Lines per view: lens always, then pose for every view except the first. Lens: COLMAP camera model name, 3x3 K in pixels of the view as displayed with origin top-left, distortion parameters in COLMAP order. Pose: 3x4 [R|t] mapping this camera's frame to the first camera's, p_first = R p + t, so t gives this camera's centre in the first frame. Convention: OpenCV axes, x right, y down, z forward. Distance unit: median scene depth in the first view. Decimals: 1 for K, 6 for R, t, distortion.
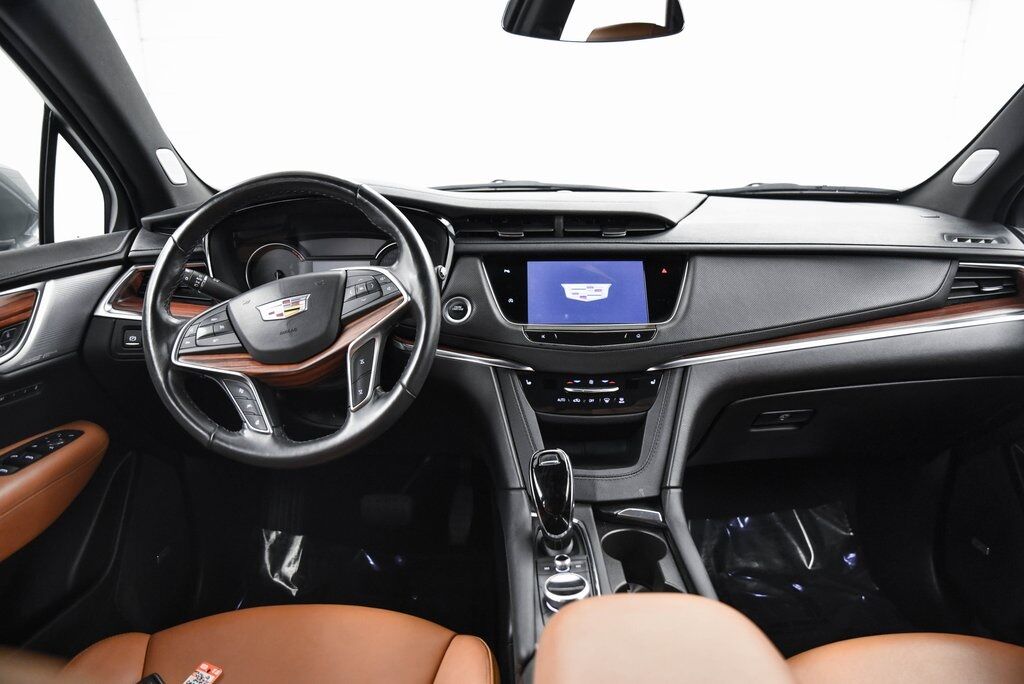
lens RADIAL K [[1320.9, 0, 512.0], [0, 1320.9, 342.0], [0, 0, 1]] dist [0.007784, 0.007183]
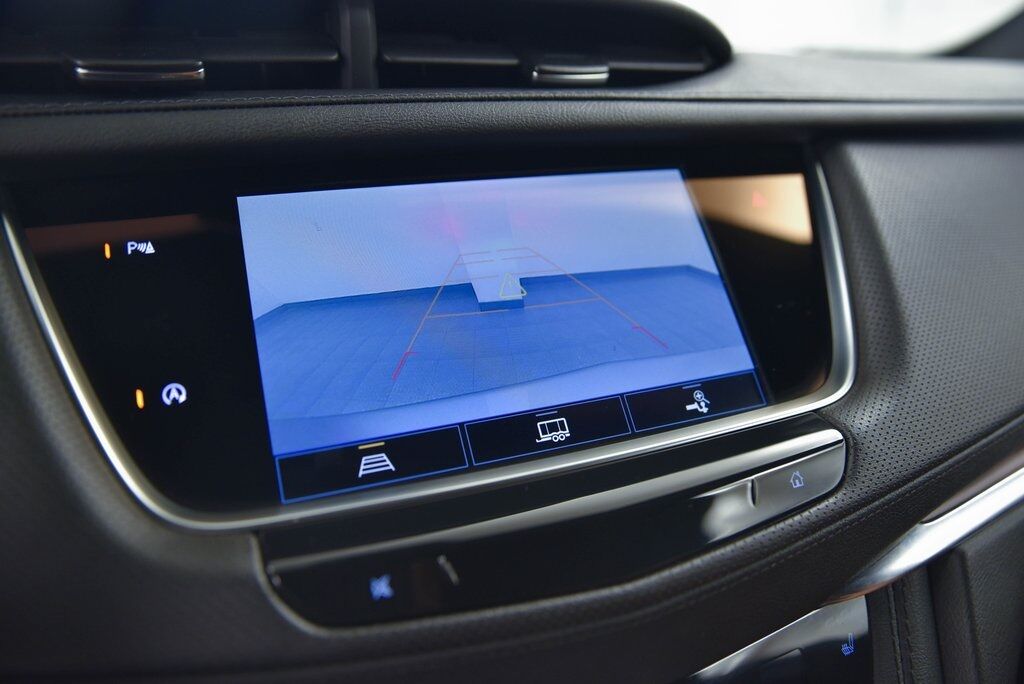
lens RADIAL K [[748.1, 0, 512.0], [0, 748.1, 342.0], [0, 0, 1]] dist [-0.093319, 0.057176]
pose [[0.939451, -0.128958, 0.317494, 0.013545], [0.114511, 0.991369, 0.063833, -0.043354], [-0.322985, -0.023612, 0.946109, 0.951418]]
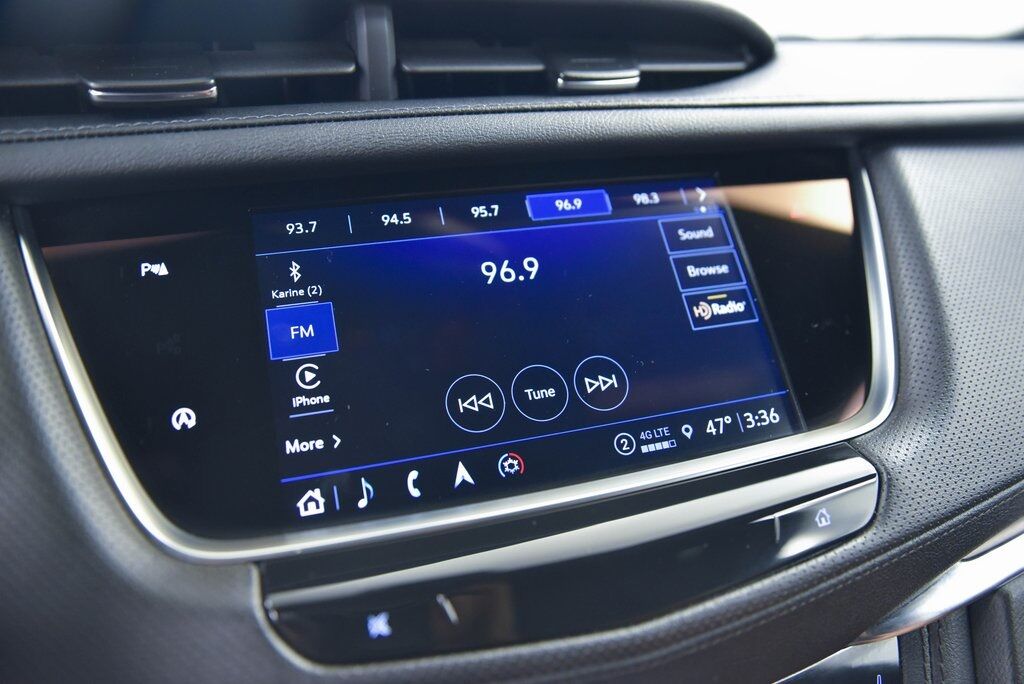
lens RADIAL K [[748.1, 0, 512.0], [0, 748.1, 342.0], [0, 0, 1]] dist [-0.093319, 0.057176]
pose [[0.962567, -0.125704, 0.240131, 0.022987], [0.107907, 0.990440, 0.085932, -0.050481], [-0.248637, -0.056803, 0.966930, 0.953387]]
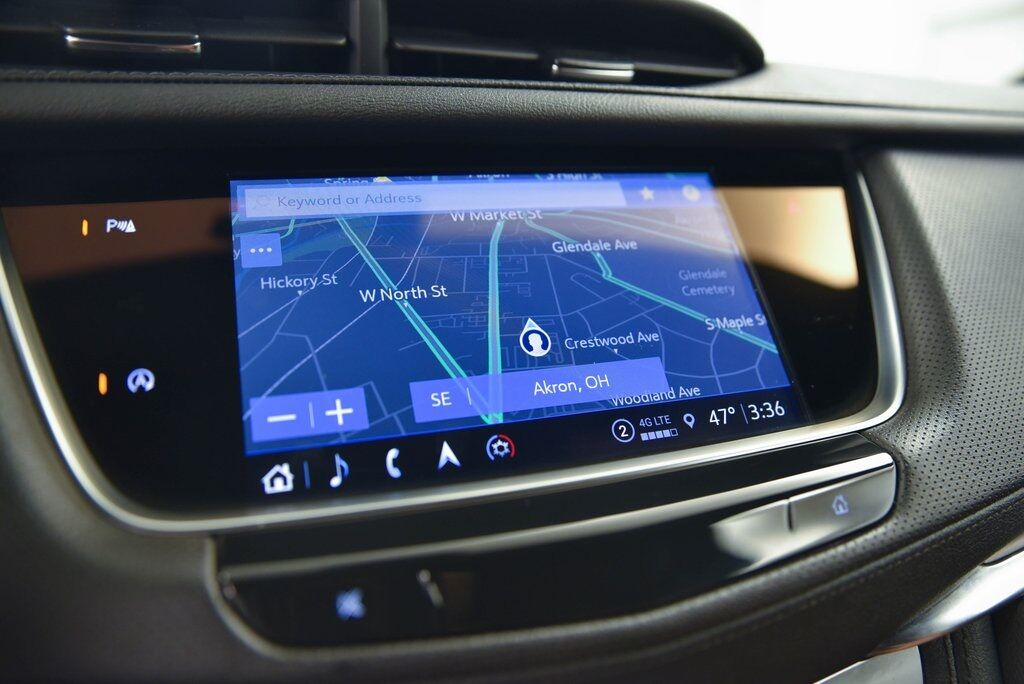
lens RADIAL K [[741.6, 0, 512.0], [0, 741.6, 342.0], [0, 0, 1]] dist [-0.098451, 0.059025]
pose [[0.955240, -0.080979, 0.284533, 0.020952], [0.088931, 0.995923, -0.015119, -0.032977], [-0.282149, 0.039746, 0.958547, 0.963815]]
